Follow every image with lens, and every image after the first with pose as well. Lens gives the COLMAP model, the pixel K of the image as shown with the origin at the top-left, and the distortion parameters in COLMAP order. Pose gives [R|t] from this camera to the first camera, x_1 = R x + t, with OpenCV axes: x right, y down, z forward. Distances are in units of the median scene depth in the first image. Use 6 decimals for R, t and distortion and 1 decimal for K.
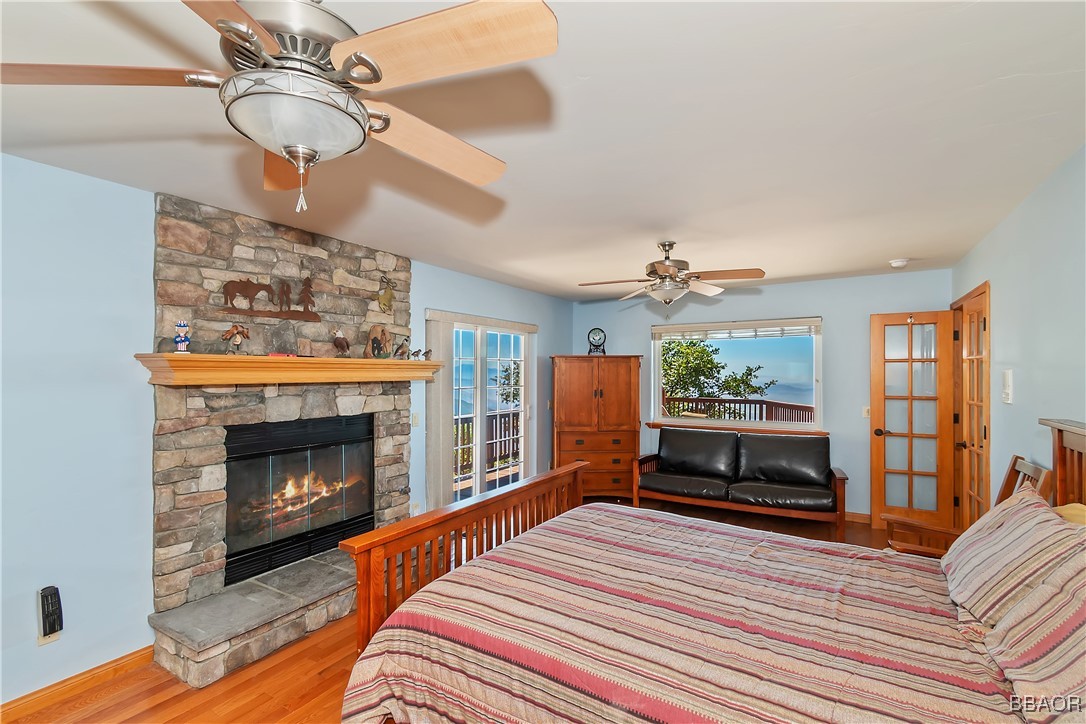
lens RADIAL K [[490.5, 0, 538.7], [0, 490.5, 367.3], [0, 0, 1]] dist [0.000019, -0.000014]
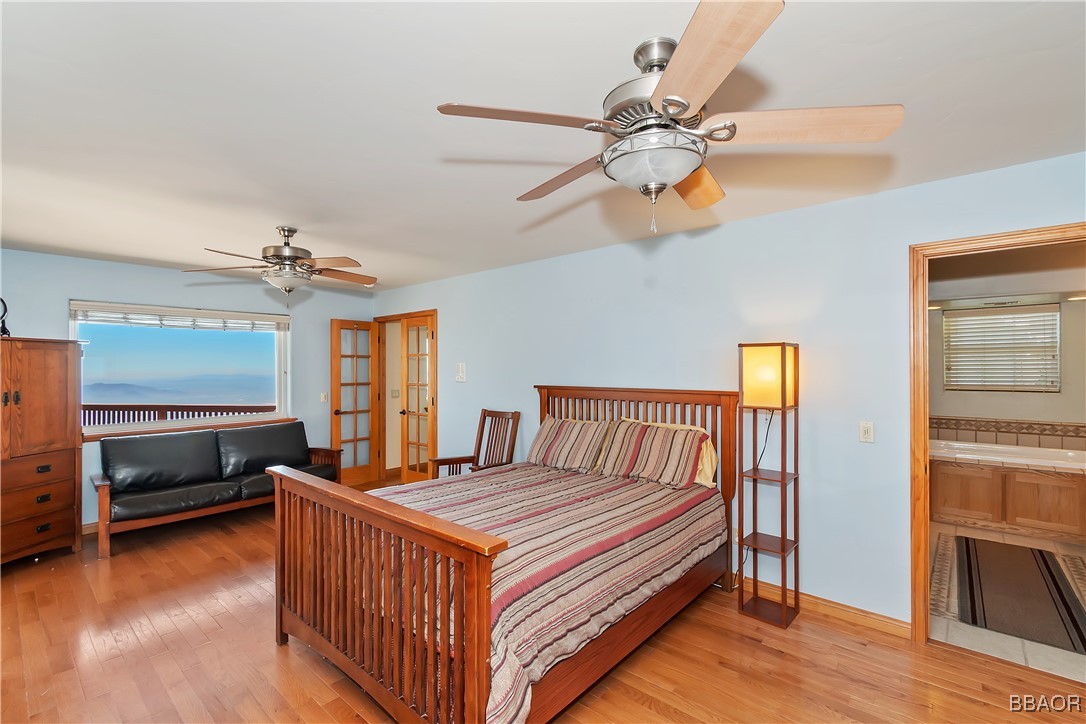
lens RADIAL K [[490.5, 0, 536.2], [0, 490.5, 364.8], [0, 0, 1]] dist [0.000019, -0.000014]
pose [[0.162250, 0.003870, 0.986742, -0.491775], [-0.006808, 0.999973, -0.002802, 0.009784], [-0.986726, -0.006263, 0.162272, 0.298576]]
